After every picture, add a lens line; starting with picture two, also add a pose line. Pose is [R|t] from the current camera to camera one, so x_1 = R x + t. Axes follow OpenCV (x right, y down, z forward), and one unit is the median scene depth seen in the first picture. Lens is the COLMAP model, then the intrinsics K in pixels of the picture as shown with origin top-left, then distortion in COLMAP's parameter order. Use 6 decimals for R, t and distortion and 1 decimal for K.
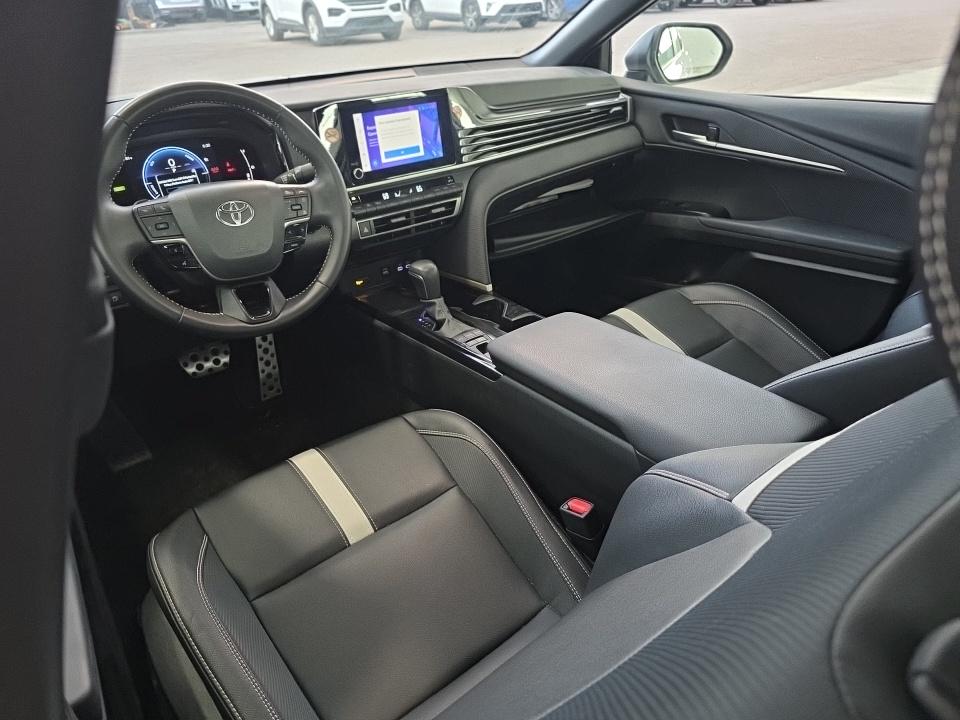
lens RADIAL K [[650.3, 0, 480.0], [0, 650.3, 360.0], [0, 0, 1]] dist [0.088922, -0.114129]
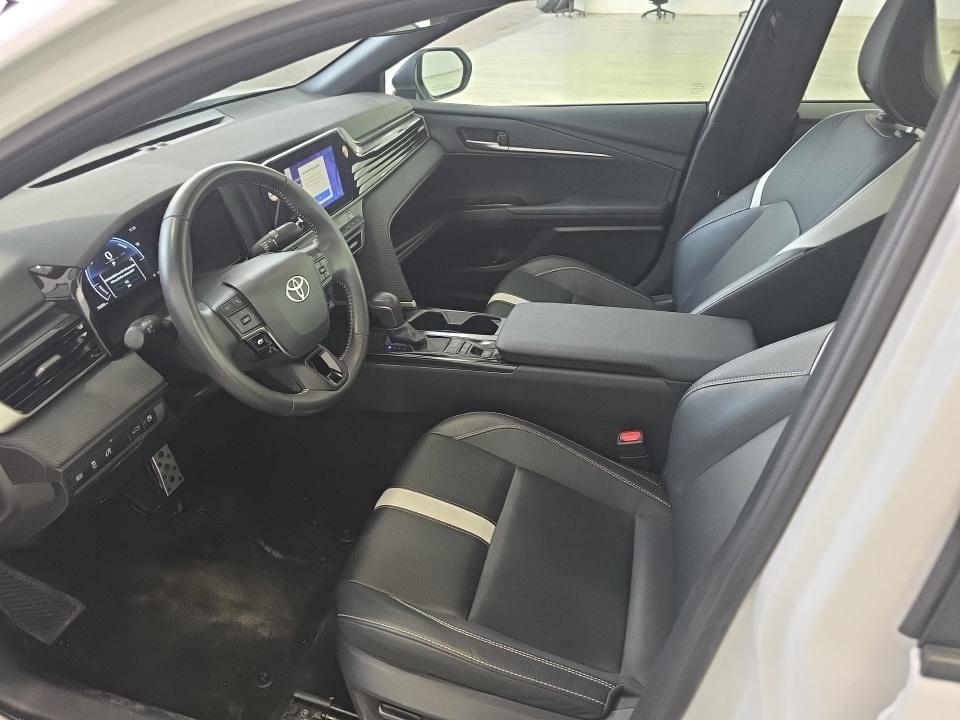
lens RADIAL K [[650.3, 0, 480.0], [0, 650.3, 360.0], [0, 0, 1]] dist [0.088922, -0.114129]
pose [[0.802045, -0.298799, 0.517150, -0.512399], [0.289549, 0.951831, 0.100889, -0.103156], [-0.522385, 0.068823, 0.849928, 0.011918]]
